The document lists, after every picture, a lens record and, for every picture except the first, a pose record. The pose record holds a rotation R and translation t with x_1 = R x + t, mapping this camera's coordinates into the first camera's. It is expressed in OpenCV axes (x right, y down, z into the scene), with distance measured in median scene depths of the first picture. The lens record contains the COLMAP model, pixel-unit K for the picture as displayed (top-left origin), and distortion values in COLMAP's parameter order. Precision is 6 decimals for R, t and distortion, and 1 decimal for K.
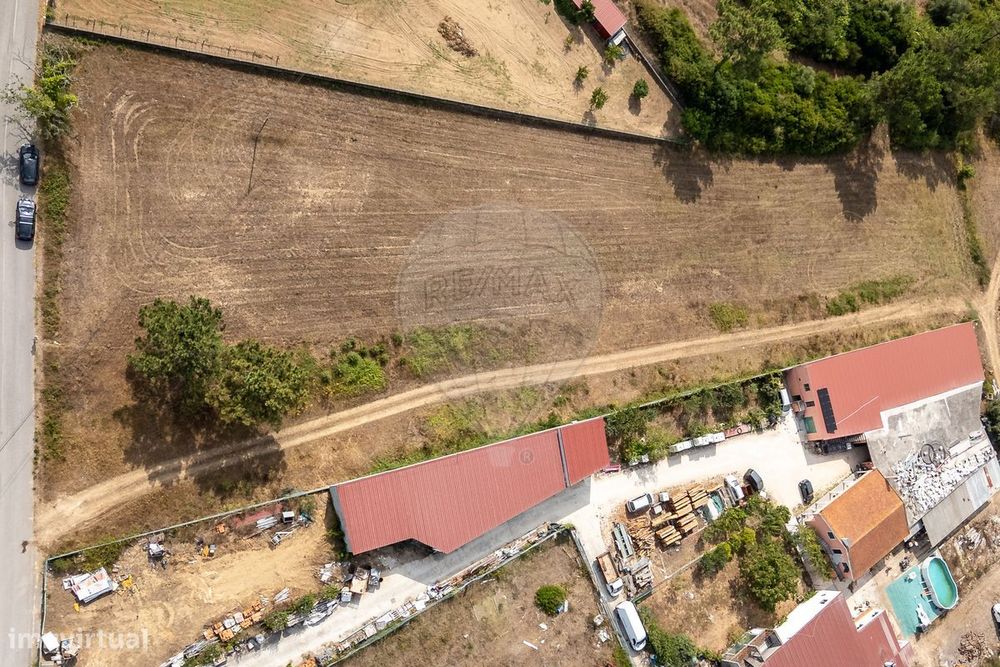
lens RADIAL K [[895.4, 0, 502.3], [0, 895.4, 385.3], [0, 0, 1]] dist [0.028128, -0.006152]
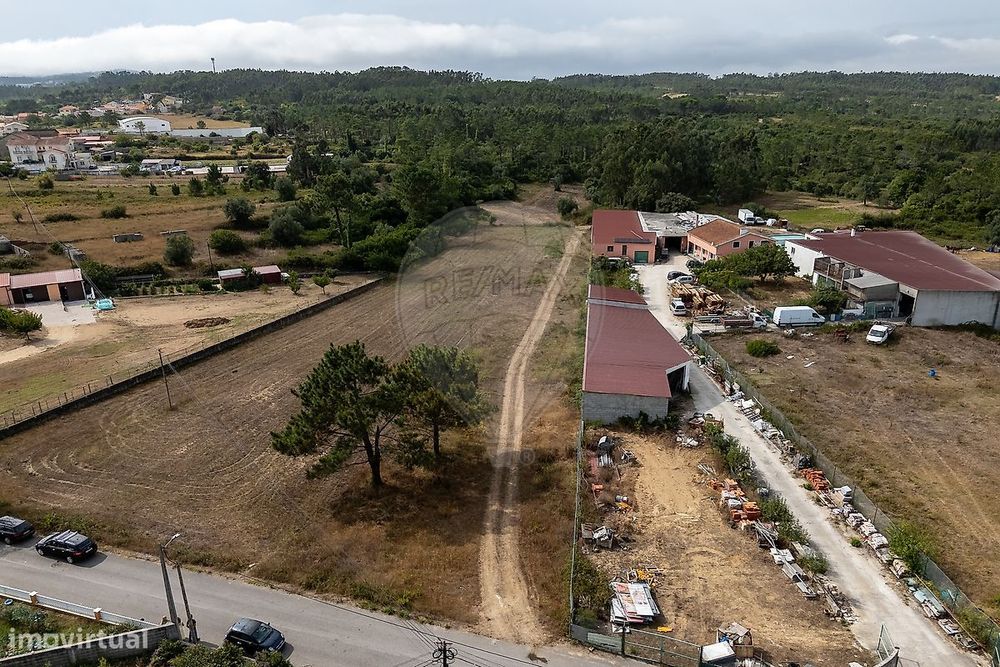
lens RADIAL K [[732.4, 0, 503.5], [0, 732.4, 380.4], [0, 0, 1]] dist [0.072335, -0.068967]
pose [[0.329128, -0.717426, 0.613983, -0.562963], [0.943217, 0.218848, -0.249896, 0.191401], [0.044913, 0.661366, 0.748717, 0.441360]]
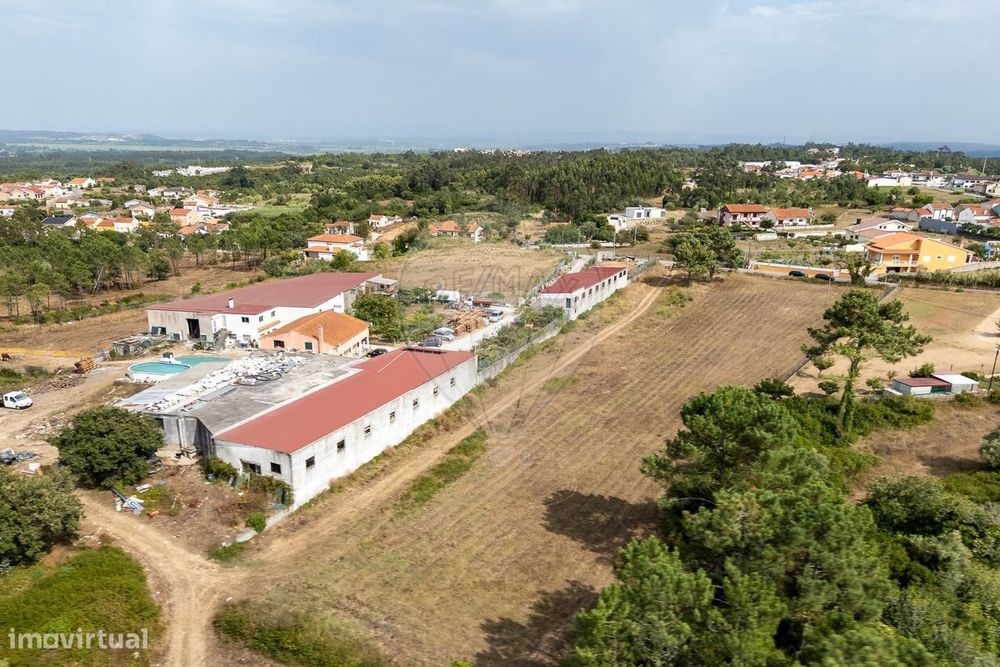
lens RADIAL K [[732.4, 0, 503.5], [0, 732.4, 380.4], [0, 0, 1]] dist [0.072335, -0.068967]
pose [[-0.574108, -0.203367, -0.793121, 1.126606], [-0.797124, -0.082483, 0.598155, -0.614709], [-0.187064, 0.975622, -0.114755, 1.356701]]
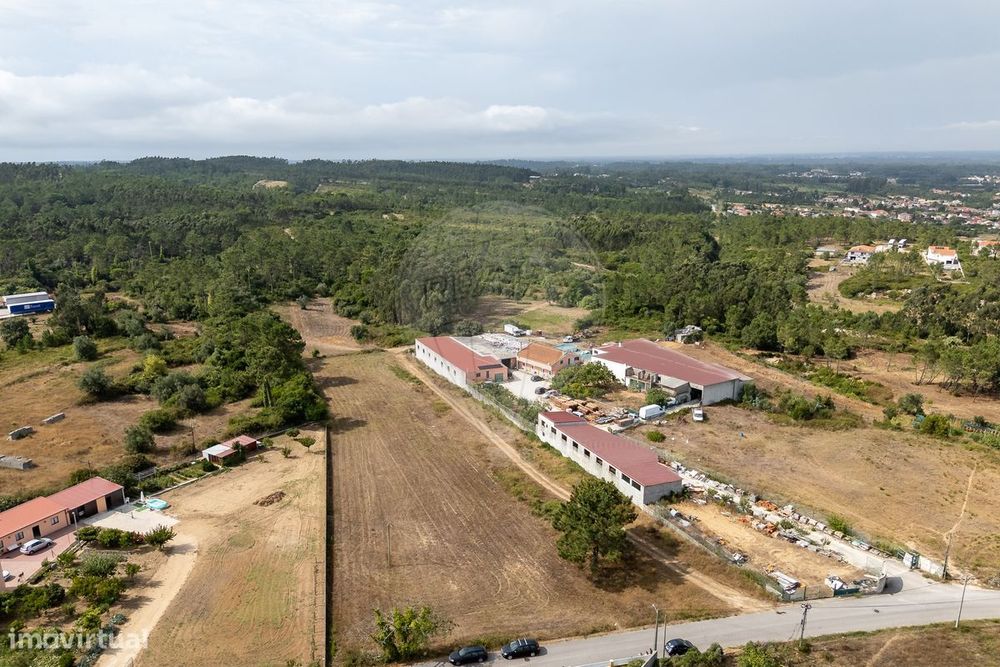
lens RADIAL K [[732.4, 0, 503.5], [0, 732.4, 380.4], [0, 0, 1]] dist [0.072335, -0.068967]
pose [[-0.165887, -0.676279, 0.717724, -0.796363], [0.963358, 0.044419, 0.264514, -0.382614], [-0.210766, 0.735305, 0.644131, 0.154673]]
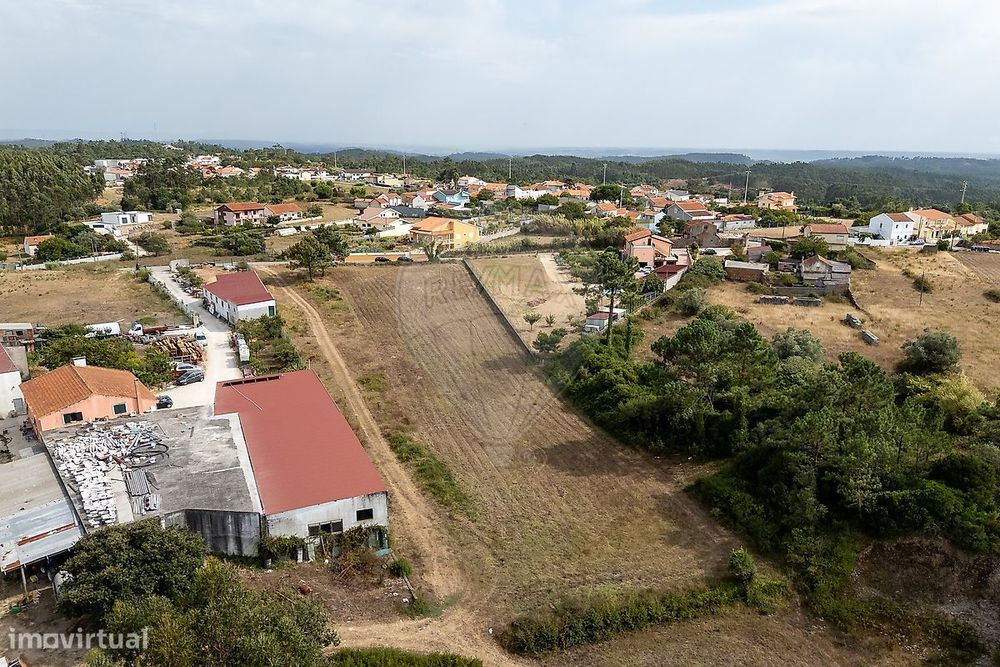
lens RADIAL K [[732.4, 0, 503.5], [0, 732.4, 380.4], [0, 0, 1]] dist [0.072335, -0.068967]
pose [[0.133705, -0.138154, -0.981344, 1.305331], [-0.973908, 0.164910, -0.155908, -0.110889], [0.183373, 0.976585, -0.112500, 1.376719]]
